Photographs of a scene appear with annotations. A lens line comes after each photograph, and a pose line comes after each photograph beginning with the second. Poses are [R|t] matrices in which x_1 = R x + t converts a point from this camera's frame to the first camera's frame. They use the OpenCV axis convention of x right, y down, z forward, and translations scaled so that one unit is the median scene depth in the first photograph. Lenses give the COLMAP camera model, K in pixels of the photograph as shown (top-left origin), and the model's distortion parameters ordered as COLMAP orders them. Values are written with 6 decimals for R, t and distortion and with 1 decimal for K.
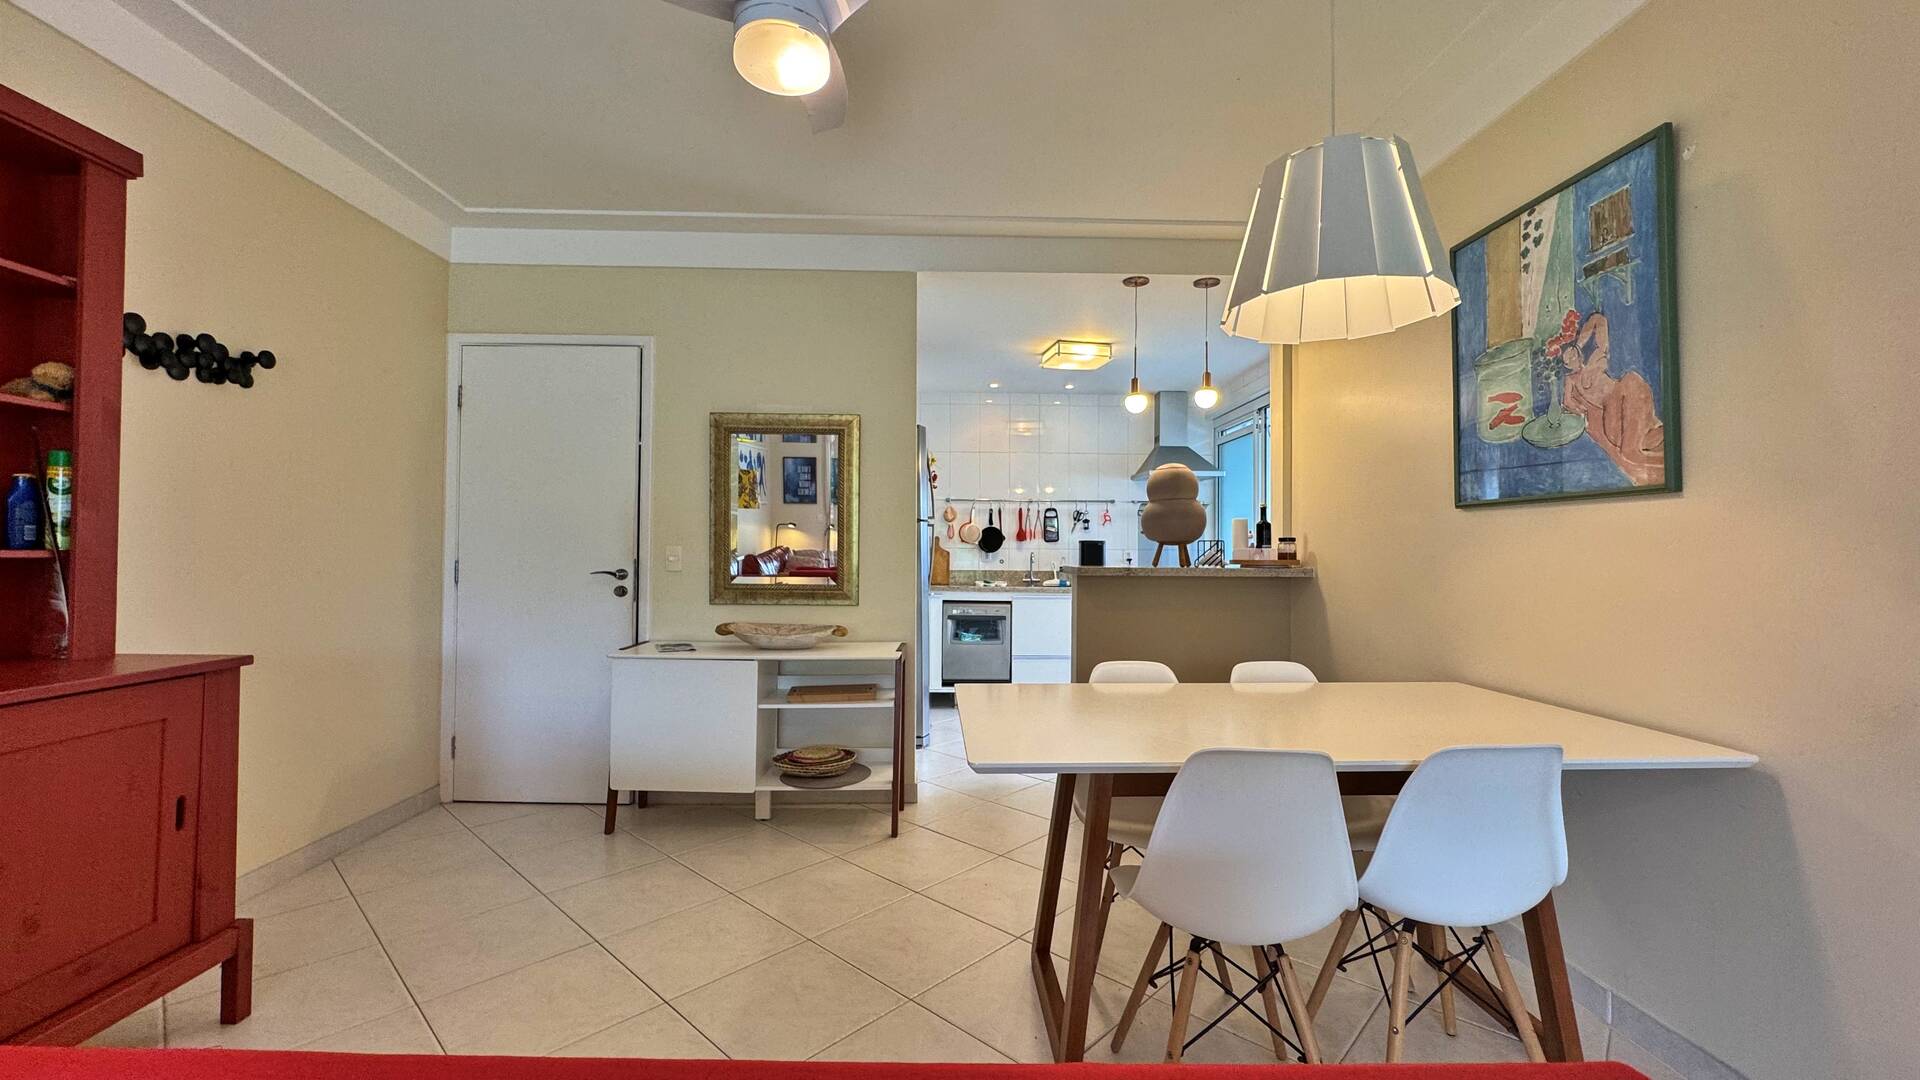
lens RADIAL K [[764.2, 0, 958.3], [0, 764.2, 539.7], [0, 0, 1]] dist [-0.002244, 0.000337]
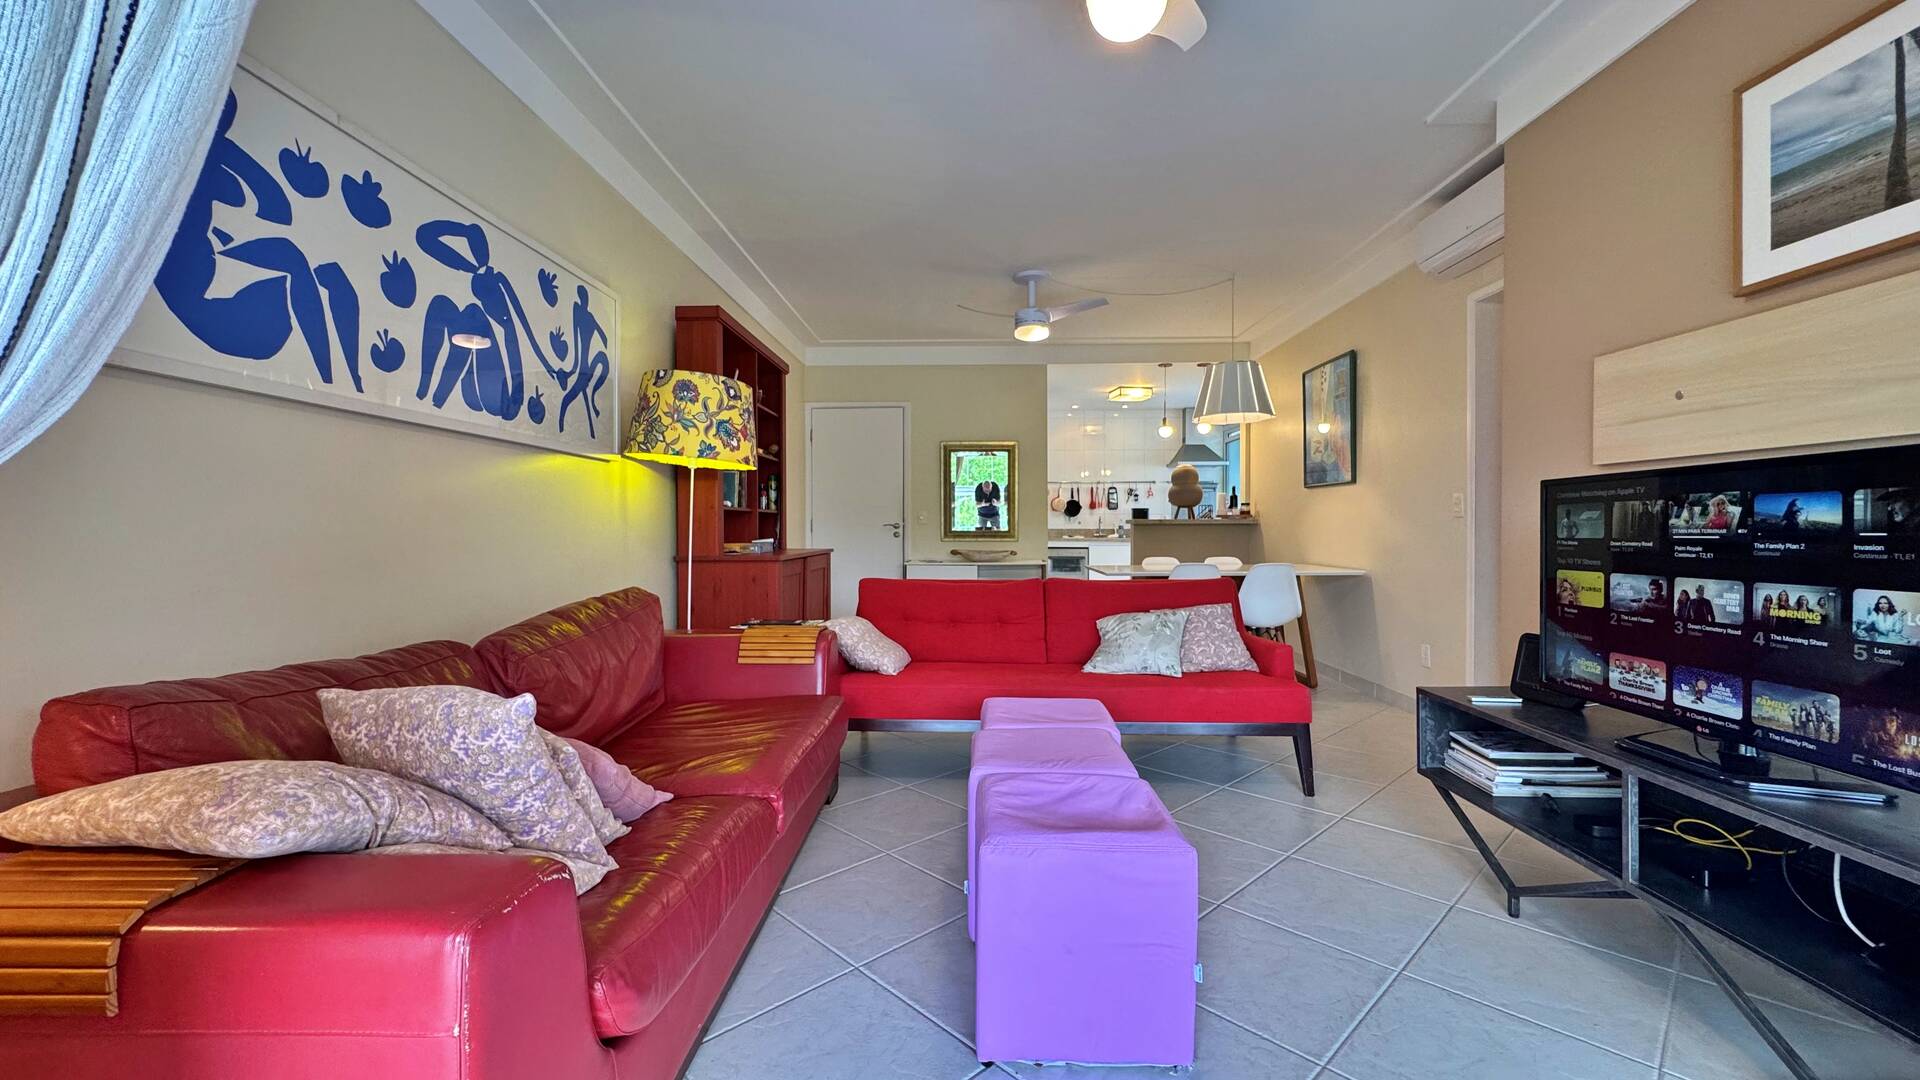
lens RADIAL K [[764.2, 0, 958.6], [0, 764.2, 539.4], [0, 0, 1]] dist [-0.002244, 0.000337]
pose [[0.998405, -0.009143, -0.055709, -0.175156], [0.010915, 0.999441, 0.031598, 0.019642], [0.055389, -0.032156, 0.997947, -0.928903]]
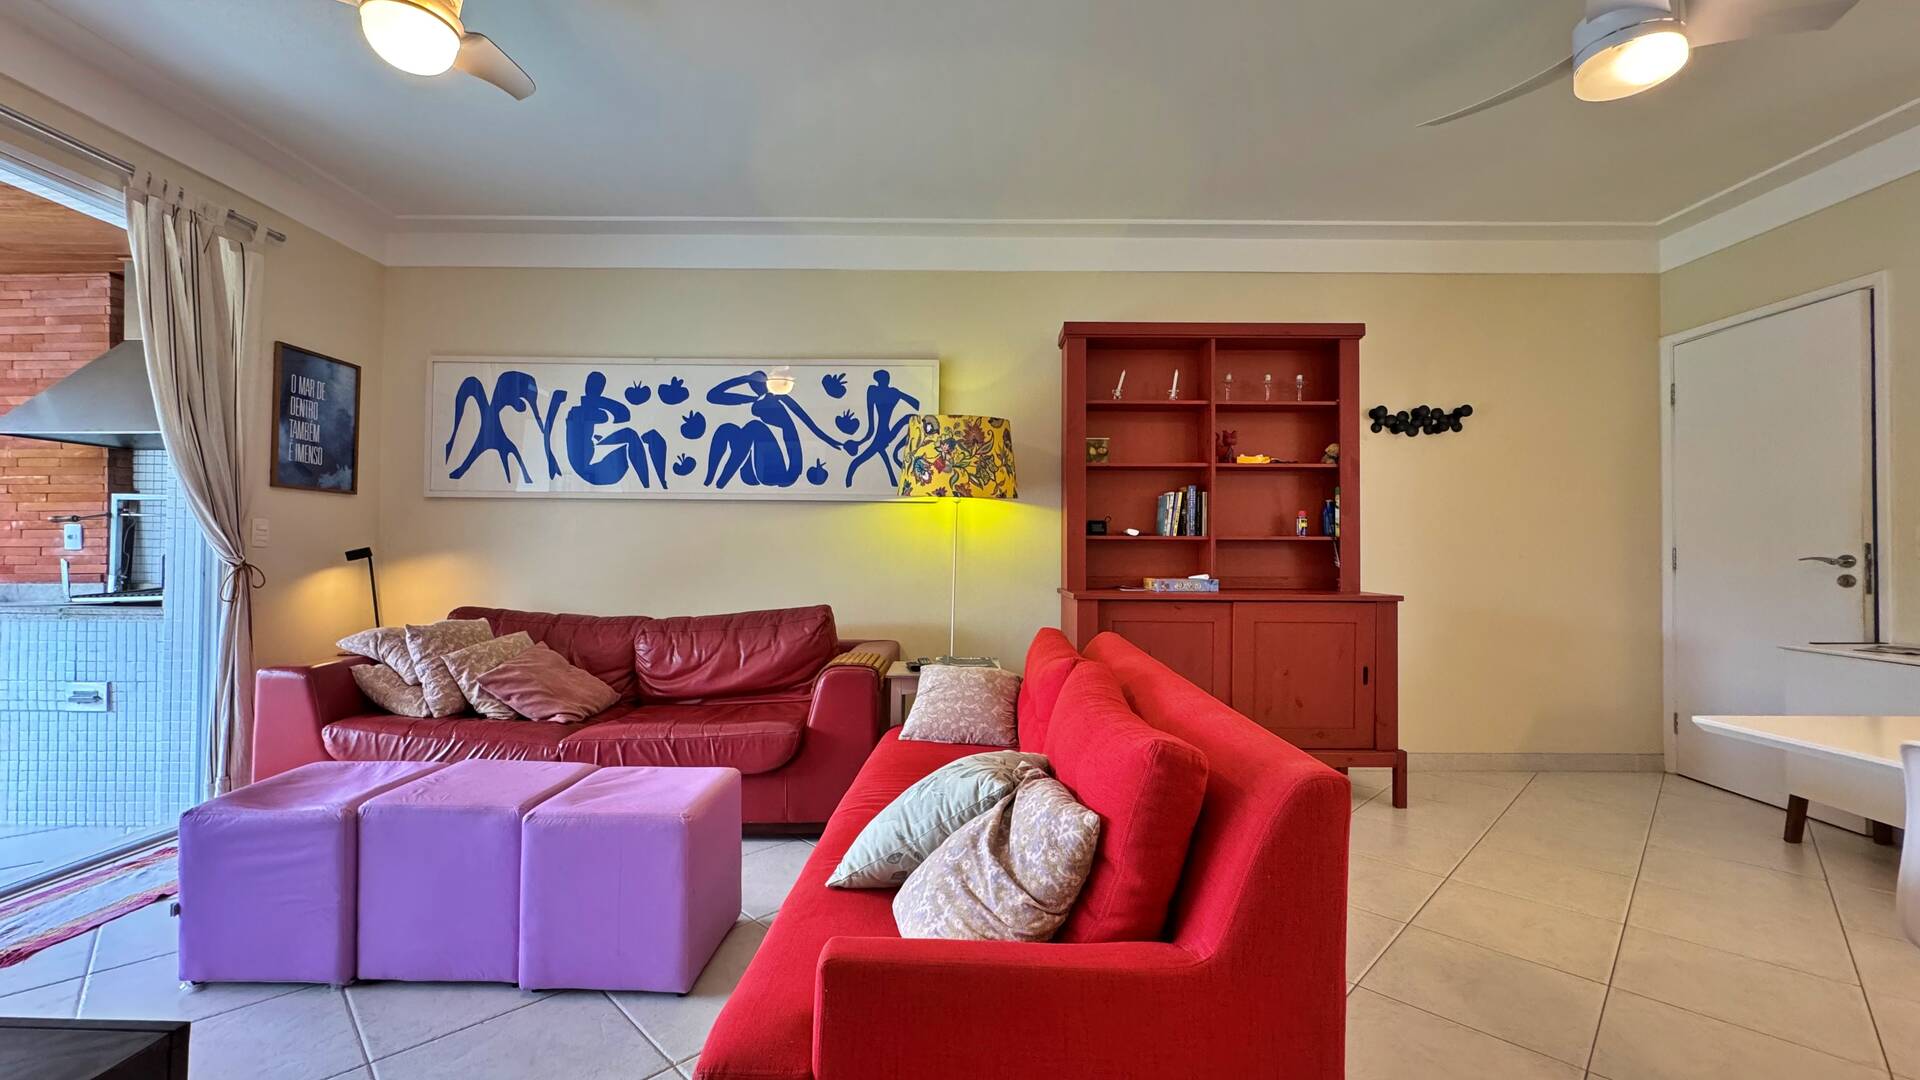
lens RADIAL K [[764.2, 0, 960.5], [0, 764.2, 541.0], [0, 0, 1]] dist [-0.002244, 0.000337]
pose [[-0.029422, -0.023783, -0.999284, 0.439095], [0.010801, 0.999651, -0.024110, 0.032220], [0.999509, -0.011502, -0.029155, 0.034843]]
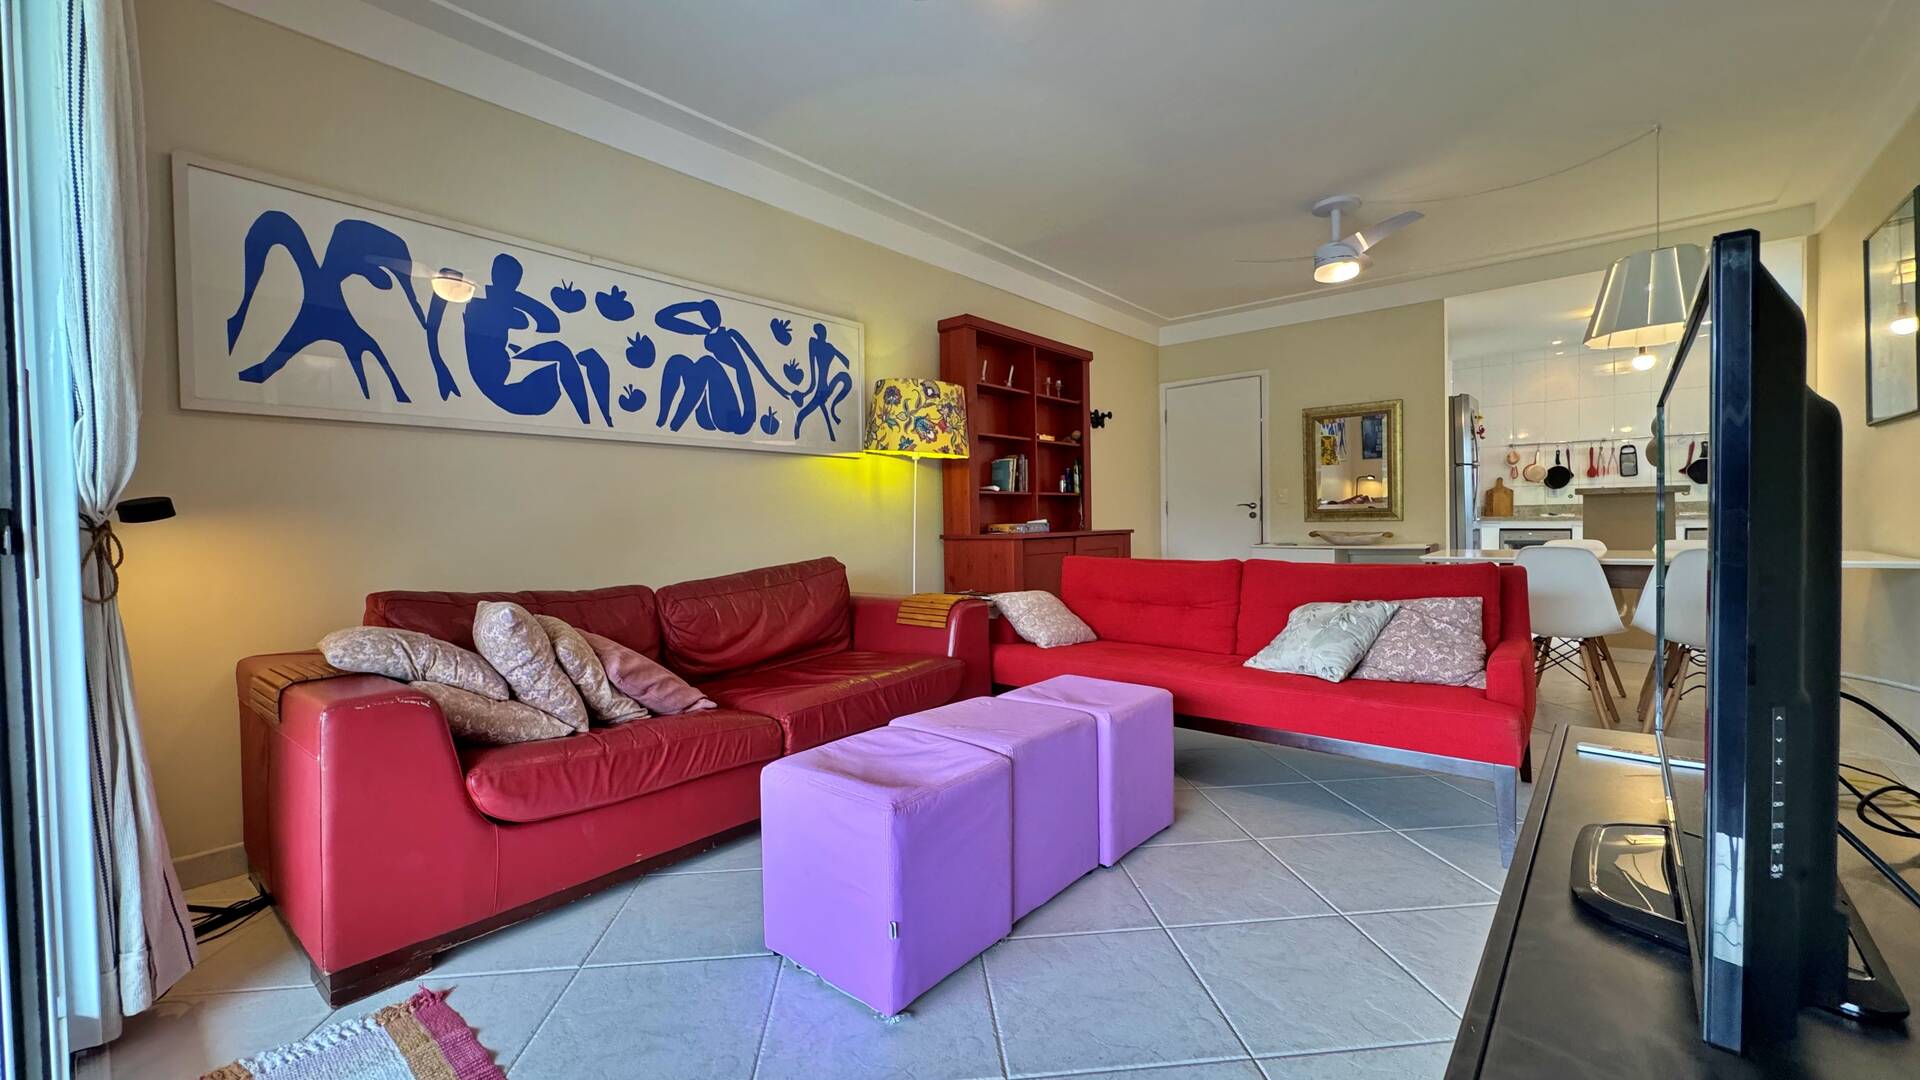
lens RADIAL K [[764.2, 0, 958.7], [0, 764.2, 540.7], [0, 0, 1]] dist [-0.002244, 0.000337]
pose [[0.747158, -0.003898, -0.664635, 0.233924], [0.036102, 0.998745, 0.034727, 0.040003], [0.663665, -0.049941, 0.746361, -0.798551]]
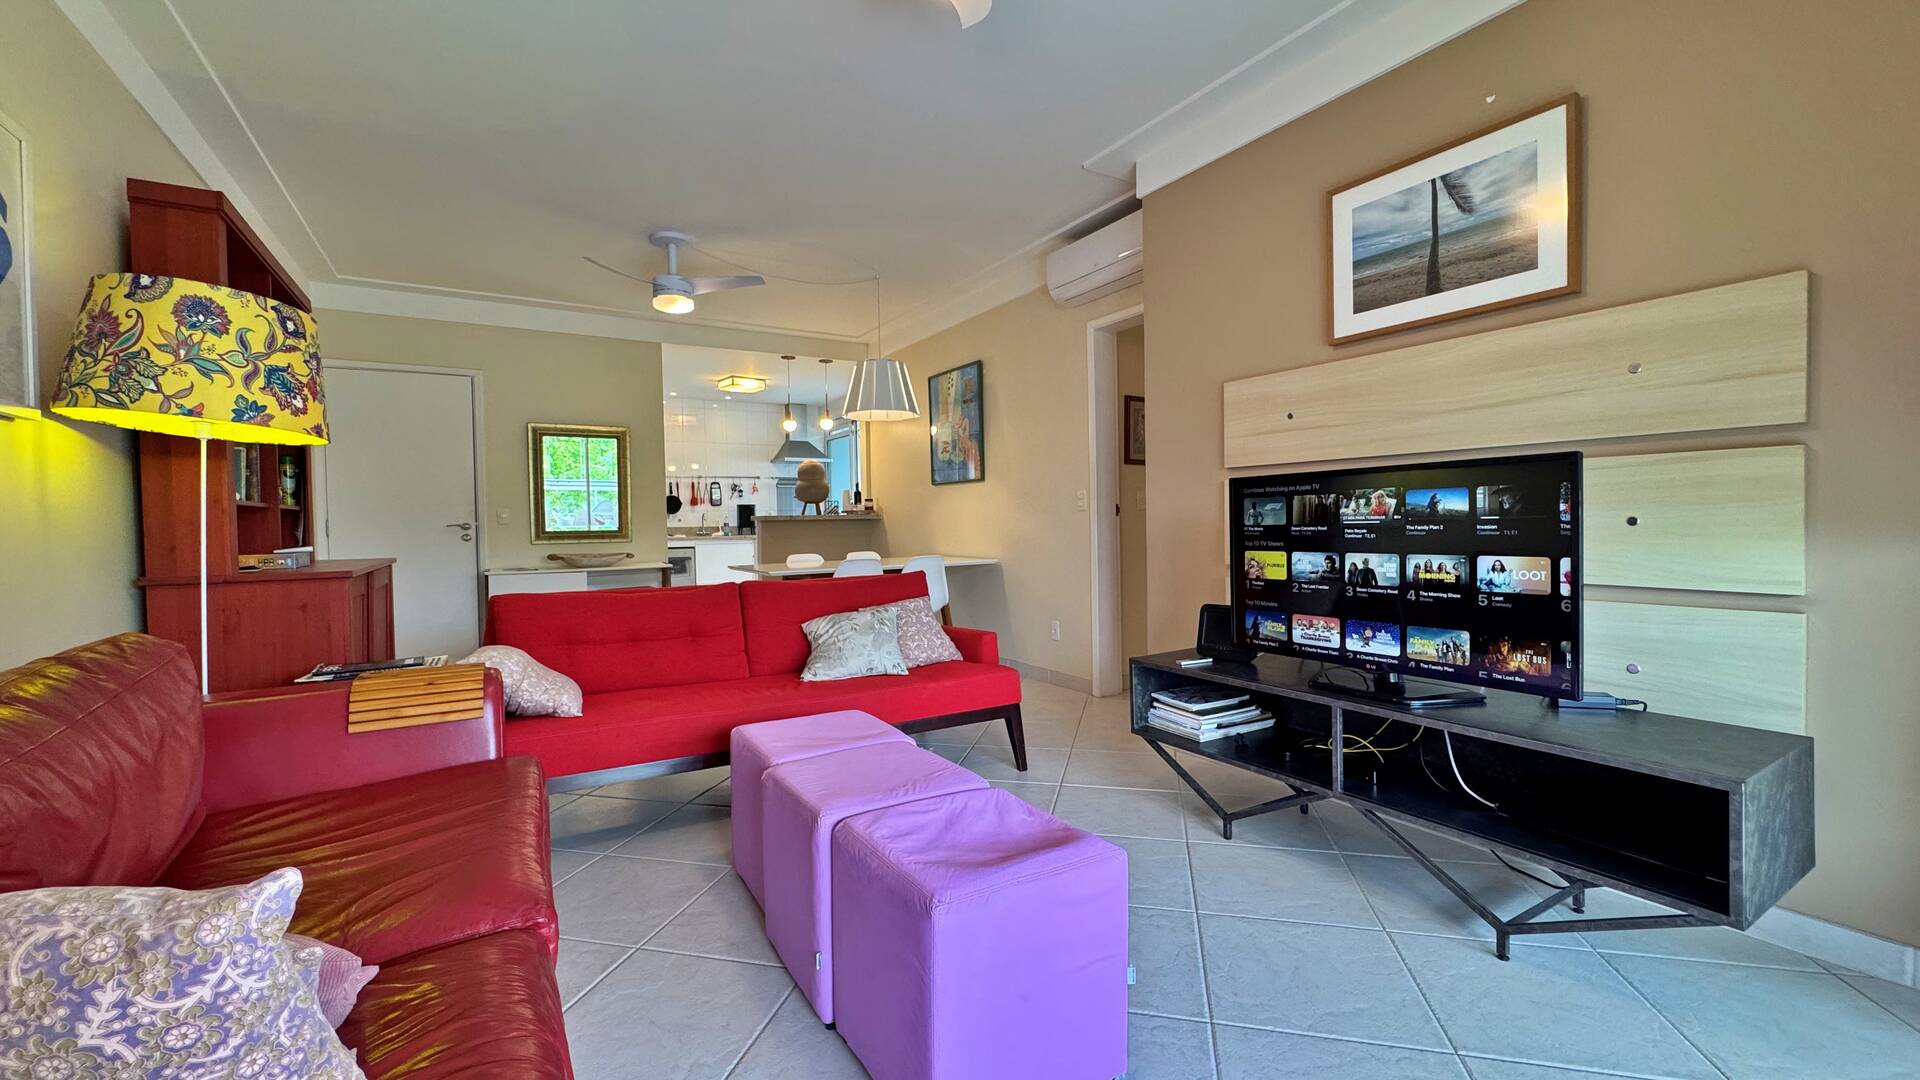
lens RADIAL K [[764.2, 0, 958.1], [0, 764.2, 539.5], [0, 0, 1]] dist [-0.002244, 0.000337]
pose [[0.869296, -0.034237, 0.493104, -0.338996], [0.015051, 0.998969, 0.042825, 0.020501], [-0.494062, -0.029806, 0.868915, -0.816369]]
